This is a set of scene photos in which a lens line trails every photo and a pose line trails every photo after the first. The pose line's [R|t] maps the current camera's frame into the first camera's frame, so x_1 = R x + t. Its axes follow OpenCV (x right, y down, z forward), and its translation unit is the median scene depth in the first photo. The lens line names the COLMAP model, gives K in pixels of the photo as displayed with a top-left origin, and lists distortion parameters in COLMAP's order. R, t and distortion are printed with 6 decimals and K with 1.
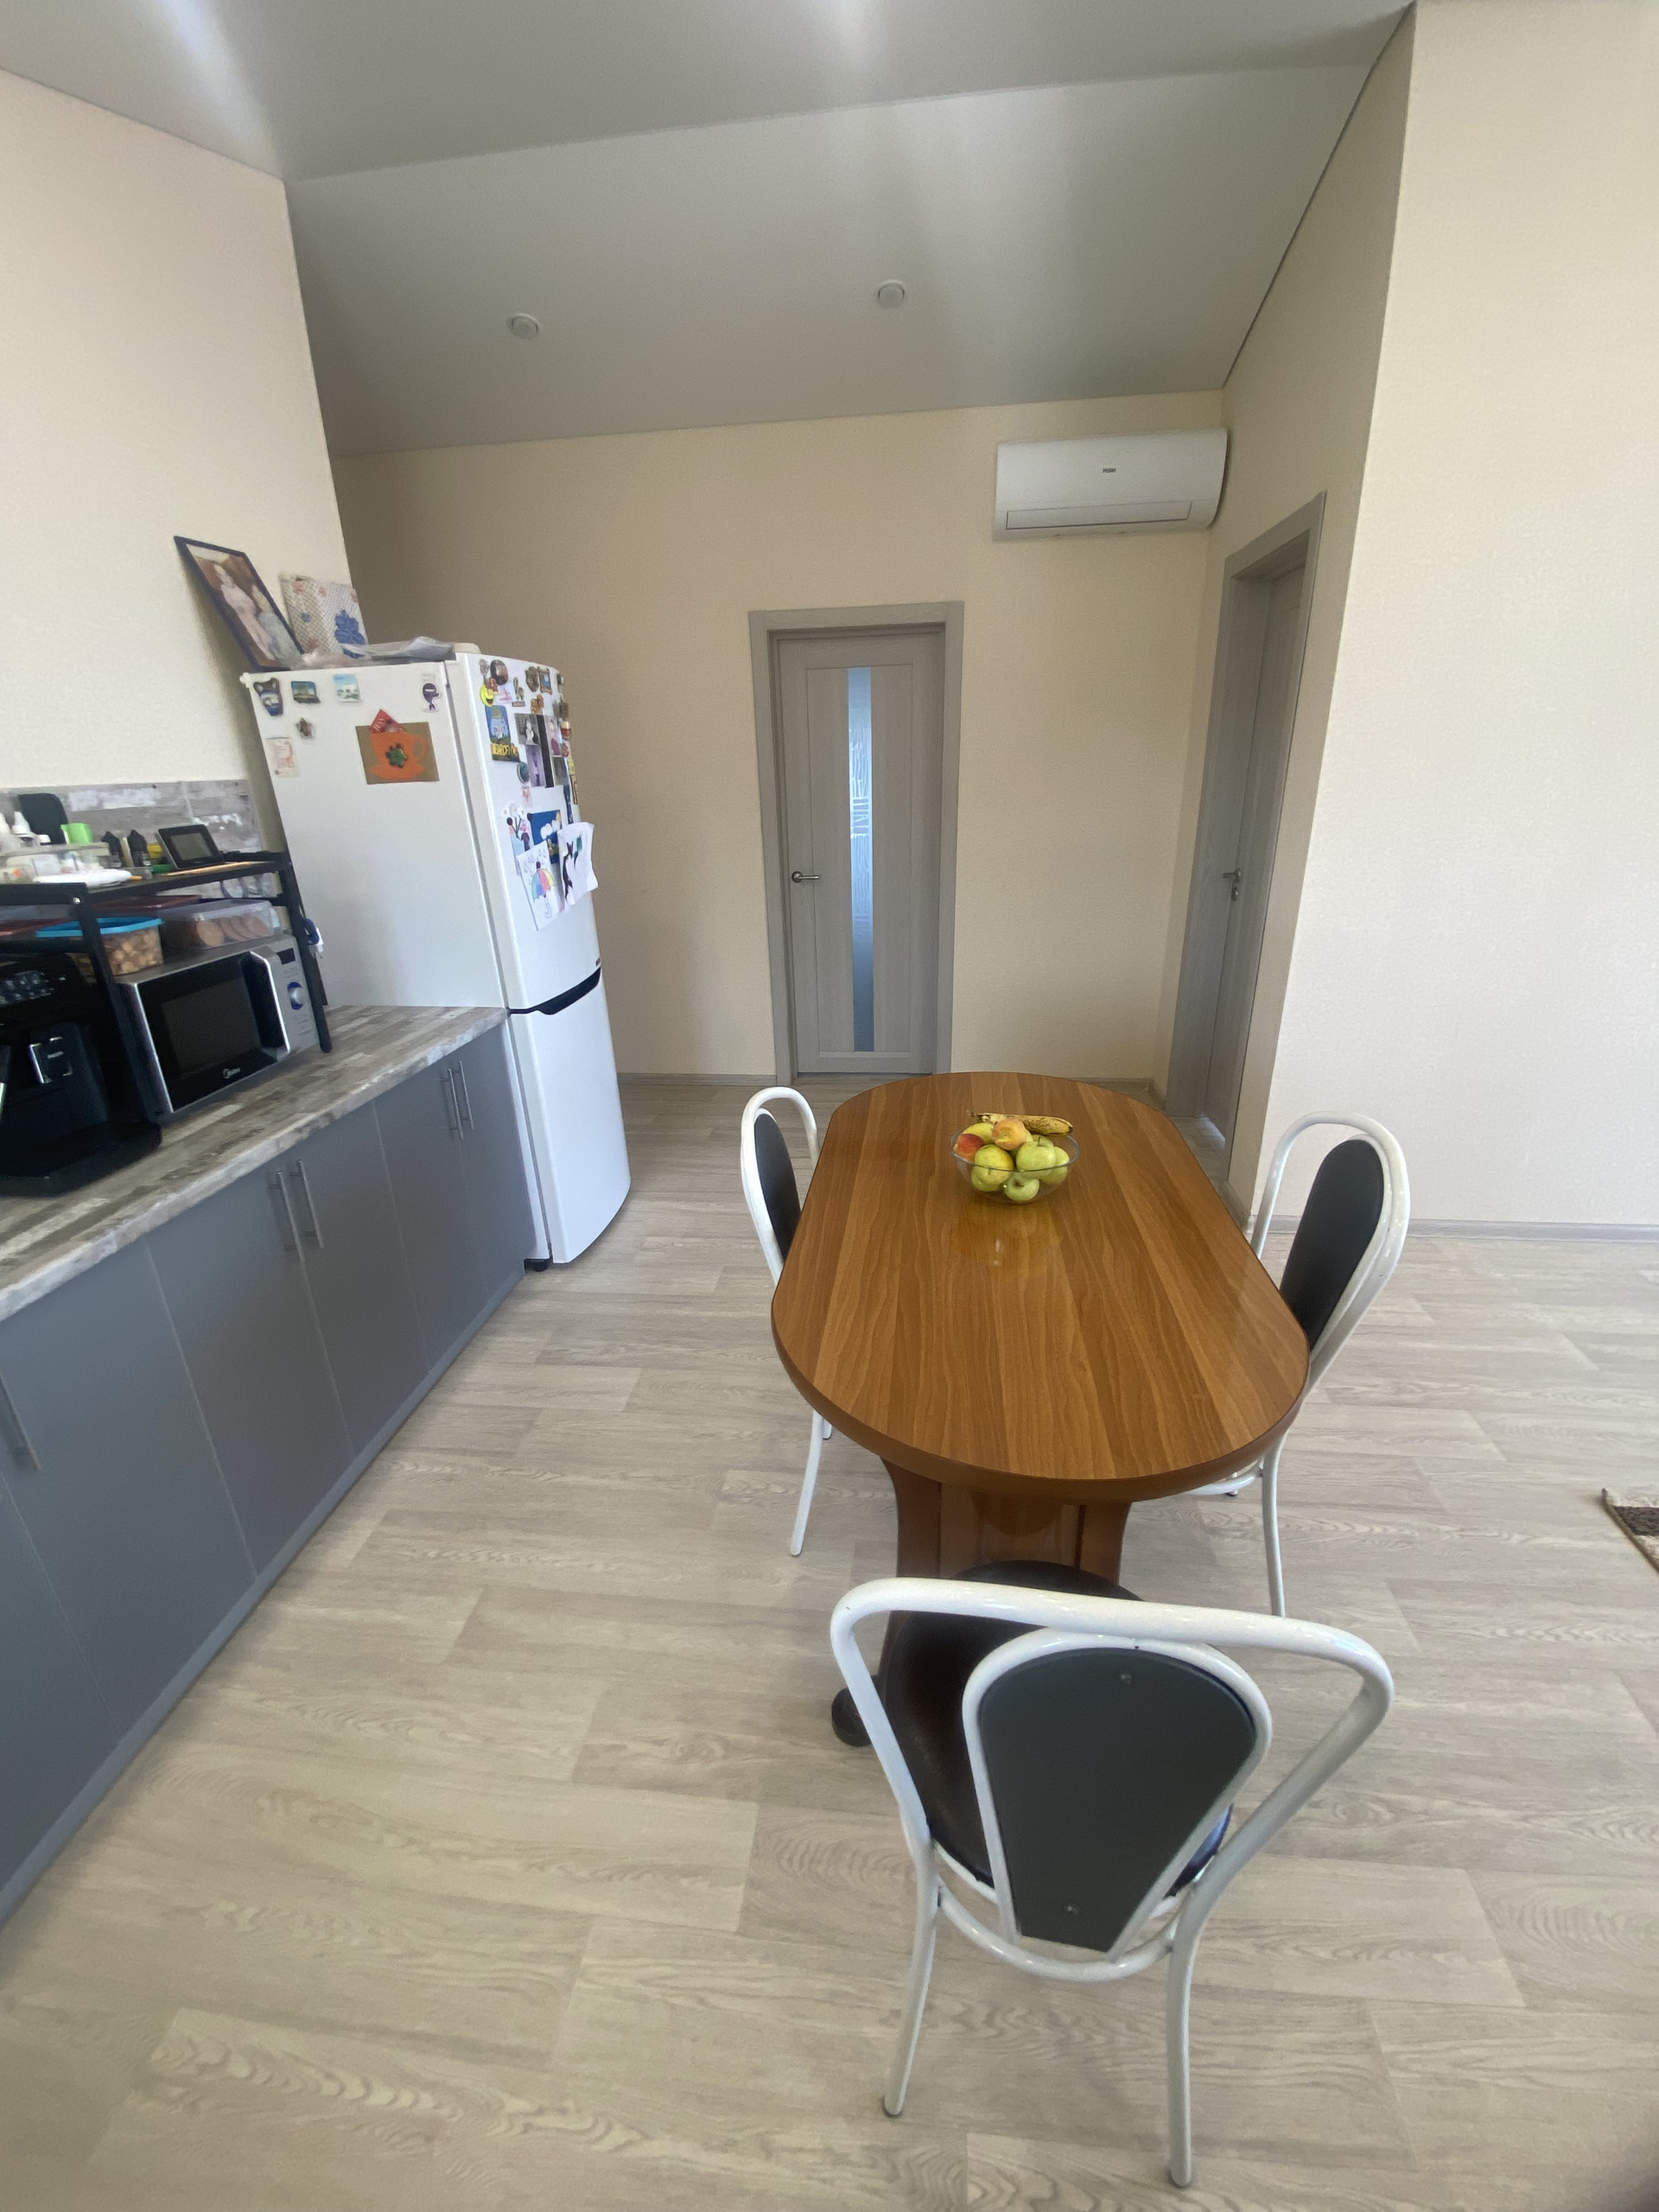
lens RADIAL K [[892.1, 0, 823.8], [0, 892.1, 1105.3], [0, 0, 1]] dist [0.026016, -0.027027]
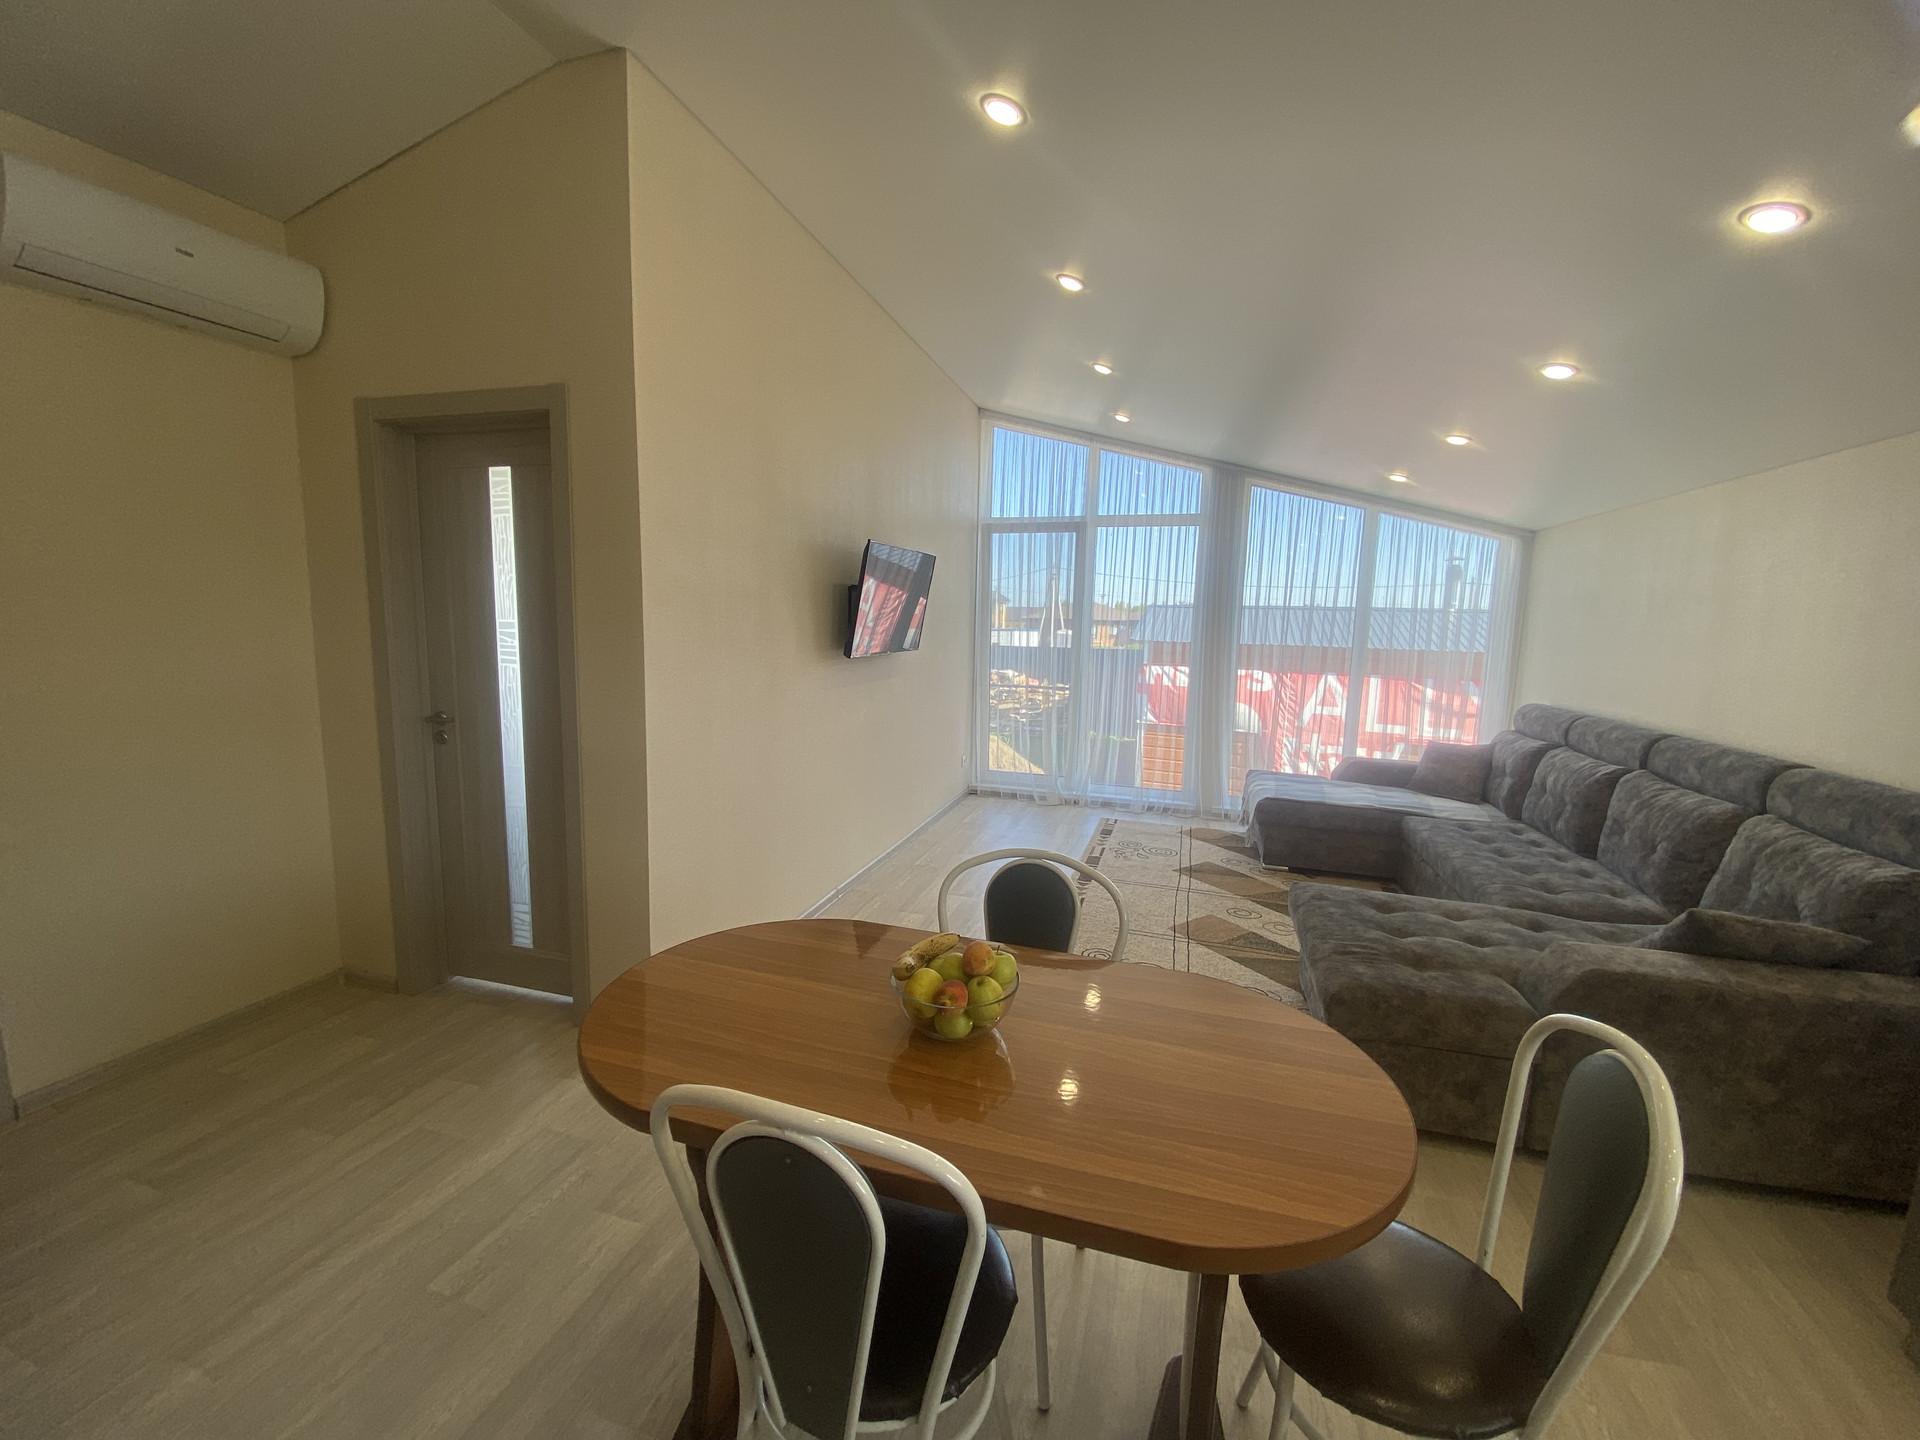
lens RADIAL K [[776.5, 0, 960.0], [0, 776.5, 720.0], [0, 0, 1]] dist [0.006209, -0.013891]
pose [[0.168939, -0.092255, 0.981299, -0.399450], [0.321778, 0.946220, 0.033560, -0.165764], [-0.931621, 0.310091, 0.189539, 0.523163]]
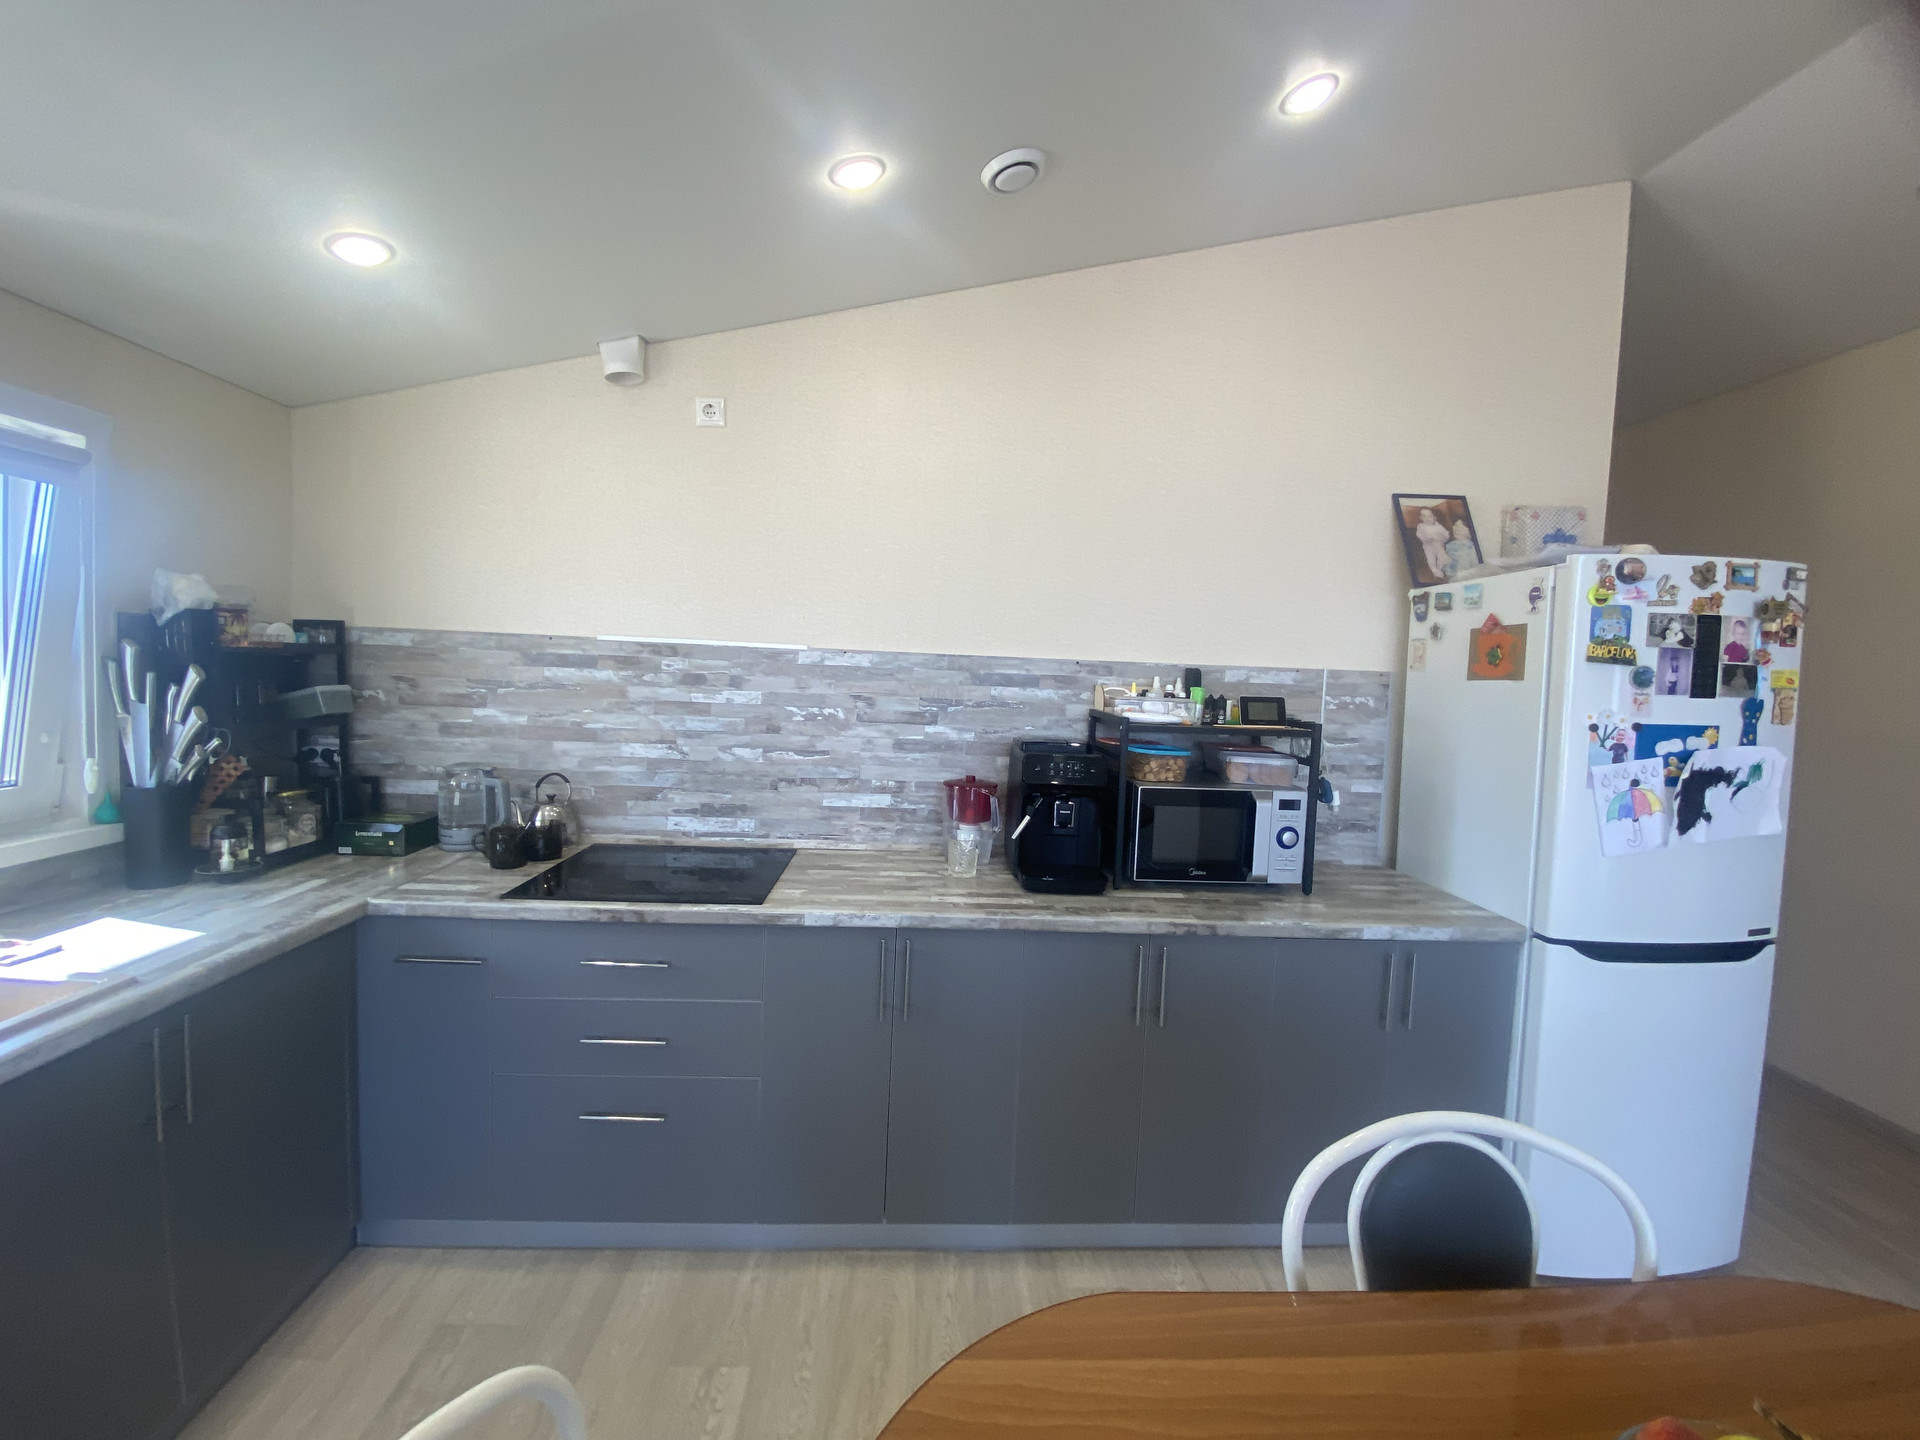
lens RADIAL K [[782.4, 0, 962.7], [0, 782.4, 718.9], [0, 0, 1]] dist [0.026481, -0.022485]
pose [[0.172625, 0.097326, -0.980168, 0.313001], [-0.392311, 0.919564, 0.022216, -0.111416], [0.903489, 0.380696, 0.196922, 0.321317]]
